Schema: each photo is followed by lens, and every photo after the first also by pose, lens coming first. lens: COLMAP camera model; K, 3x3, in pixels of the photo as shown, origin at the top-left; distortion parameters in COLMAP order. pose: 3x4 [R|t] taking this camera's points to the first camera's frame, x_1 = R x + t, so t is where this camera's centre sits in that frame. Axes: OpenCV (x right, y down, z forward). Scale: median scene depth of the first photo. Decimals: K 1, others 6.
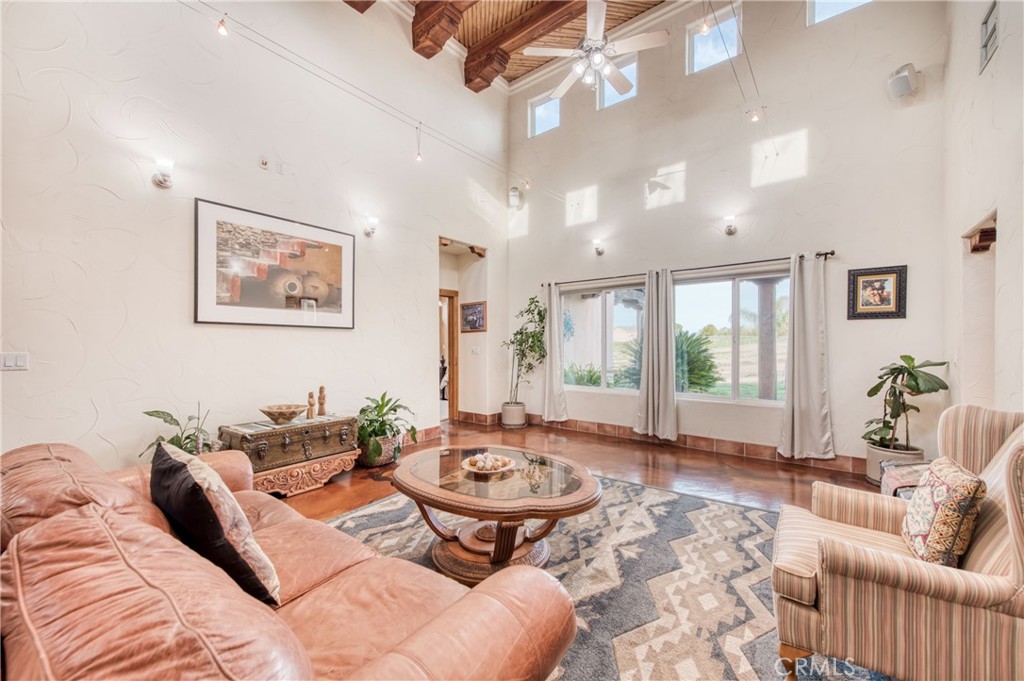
lens RADIAL K [[401.6, 0, 511.7], [0, 401.6, 343.0], [0, 0, 1]] dist [0.016501, -0.000223]
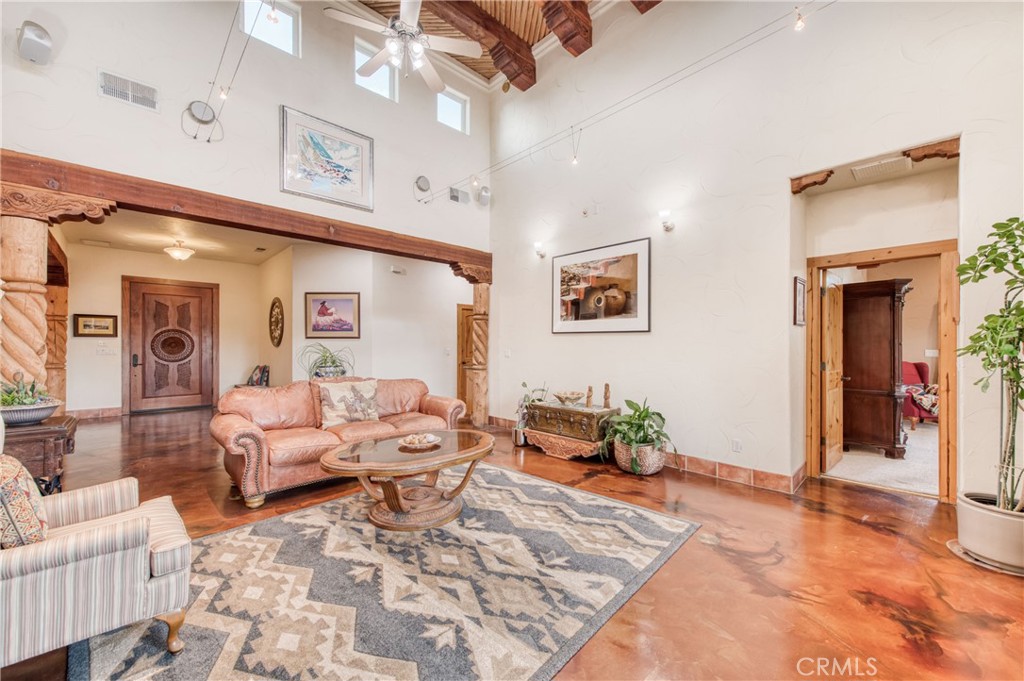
lens RADIAL K [[401.6, 0, 511.7], [0, 401.6, 344.2], [0, 0, 1]] dist [0.016501, -0.000223]
pose [[-0.151028, -0.000947, -0.988529, 0.836545], [-0.001142, 0.999999, -0.000784, -0.004555], [0.988529, 0.001011, -0.151029, 1.067885]]
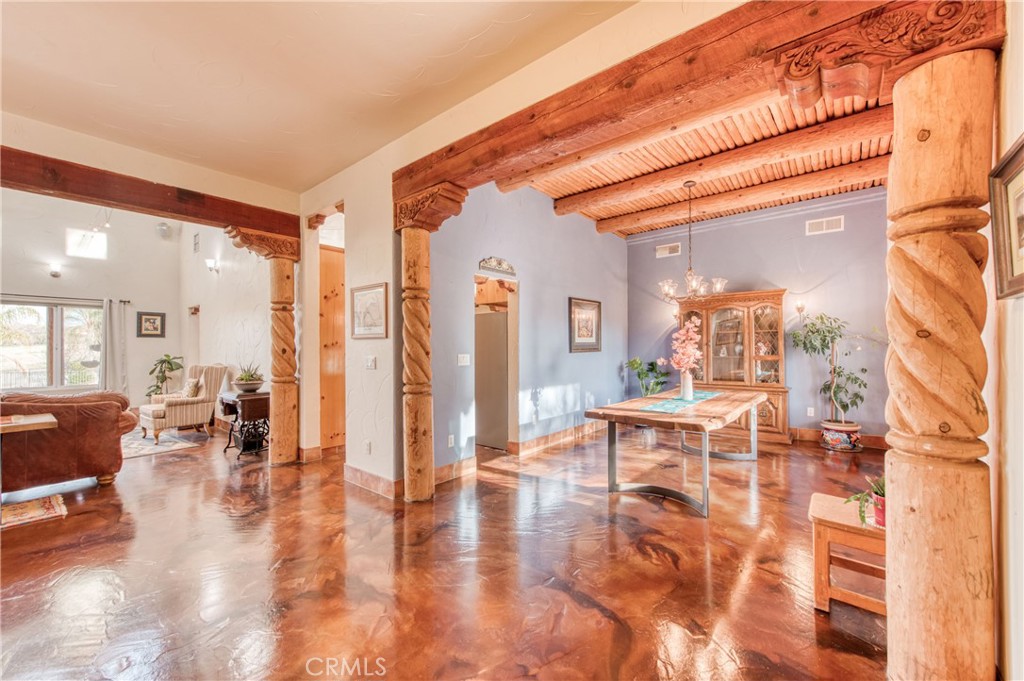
lens RADIAL K [[401.6, 0, 512.5], [0, 401.6, 344.3], [0, 0, 1]] dist [0.016501, -0.000223]
pose [[0.032989, 0.005919, 0.999438, -1.717814], [0.006985, 0.999957, -0.006153, 0.002172], [-0.999431, 0.007184, 0.032946, -1.390744]]
